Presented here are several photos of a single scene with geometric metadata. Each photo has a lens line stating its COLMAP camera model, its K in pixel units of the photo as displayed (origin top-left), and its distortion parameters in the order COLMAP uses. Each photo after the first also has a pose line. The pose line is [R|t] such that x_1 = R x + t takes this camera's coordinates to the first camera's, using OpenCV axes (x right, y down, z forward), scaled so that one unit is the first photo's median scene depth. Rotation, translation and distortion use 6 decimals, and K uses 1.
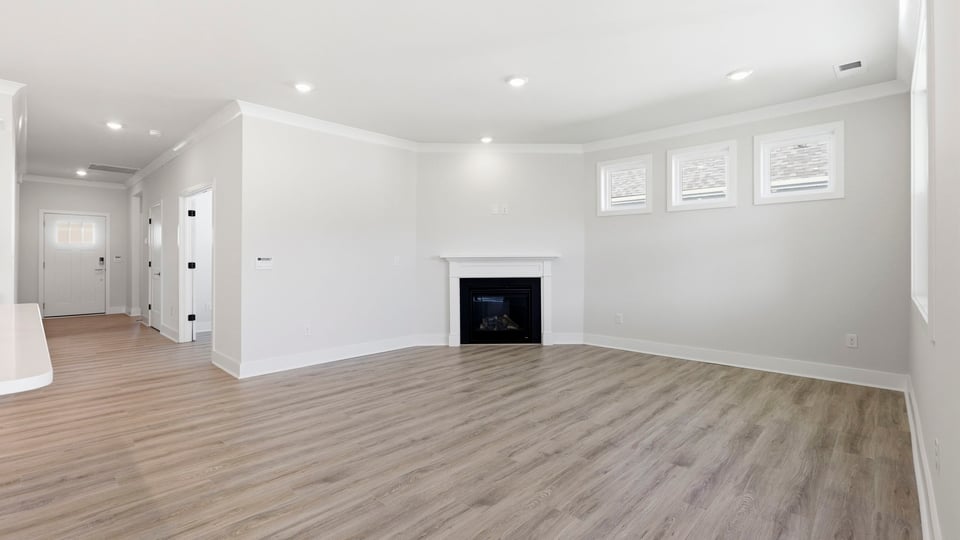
lens RADIAL K [[434.9, 0, 477.2], [0, 434.9, 257.1], [0, 0, 1]] dist [-0.009861, 0.002766]
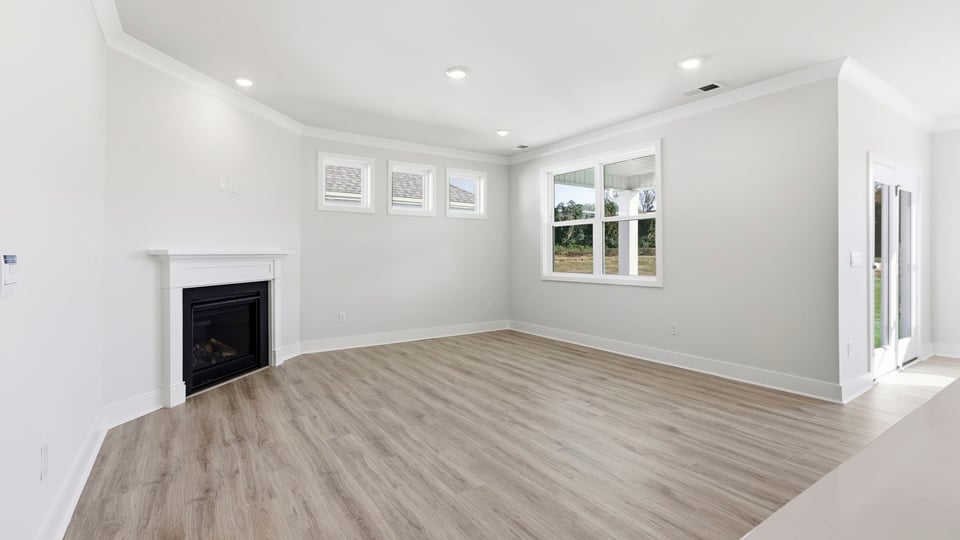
lens RADIAL K [[434.9, 0, 475.8], [0, 434.9, 254.7], [0, 0, 1]] dist [-0.009861, 0.002766]
pose [[0.213589, 0.002690, 0.976920, -0.751329], [-0.002541, 0.999994, -0.002198, 0.002700], [-0.976920, -0.002013, 0.213595, 0.667702]]
